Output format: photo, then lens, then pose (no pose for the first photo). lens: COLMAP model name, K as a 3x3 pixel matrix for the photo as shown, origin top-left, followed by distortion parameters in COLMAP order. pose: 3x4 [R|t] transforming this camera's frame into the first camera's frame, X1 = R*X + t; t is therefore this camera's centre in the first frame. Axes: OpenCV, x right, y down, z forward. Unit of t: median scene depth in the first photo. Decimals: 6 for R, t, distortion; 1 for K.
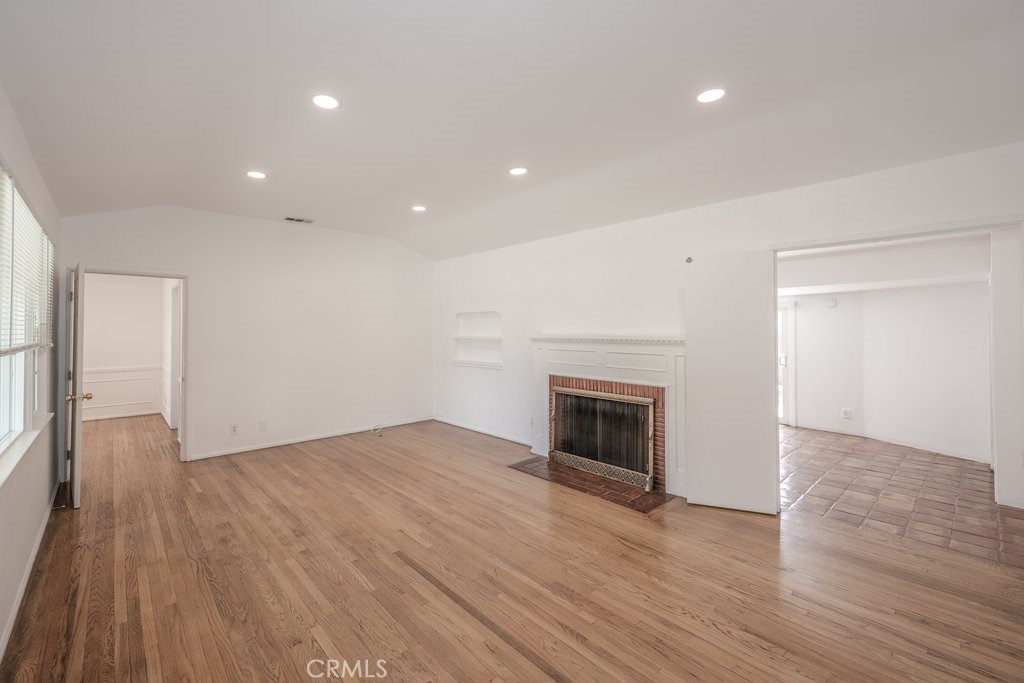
lens RADIAL K [[426.5, 0, 462.4], [0, 426.5, 323.8], [0, 0, 1]] dist [-0.000685, -0.000271]
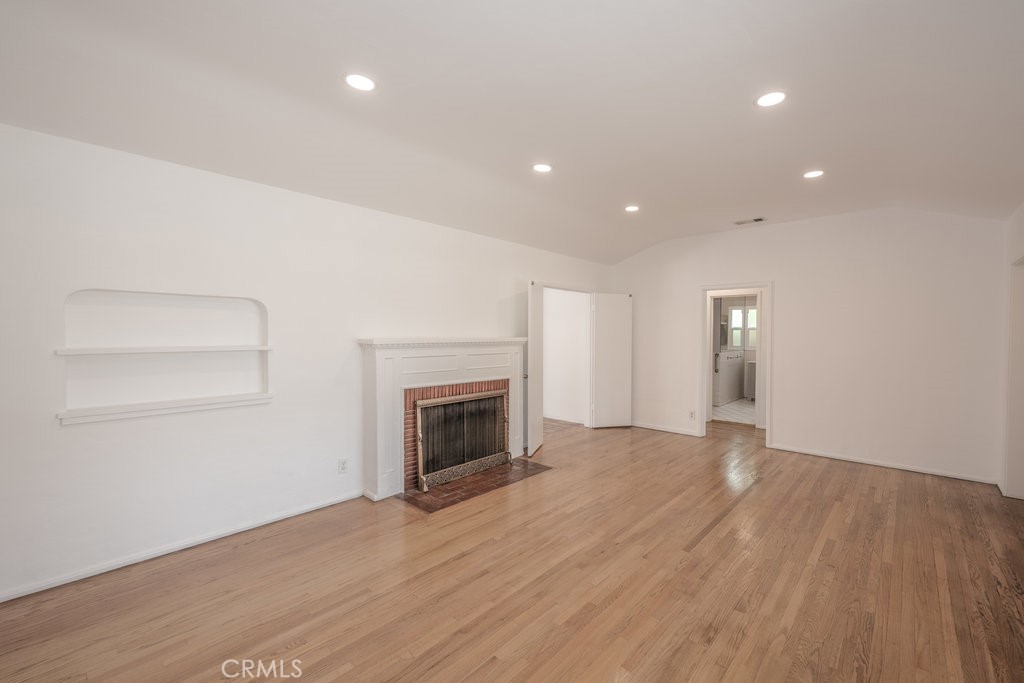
lens RADIAL K [[424.2, 0, 555.8], [0, 424.2, 340.3], [0, 0, 1]] dist [0.000031, 0.000111]
pose [[-0.186967, -0.015663, 0.982241, -0.799674], [-0.017820, 0.999762, 0.012550, 0.016266], [-0.982205, -0.015157, -0.187202, 1.105847]]
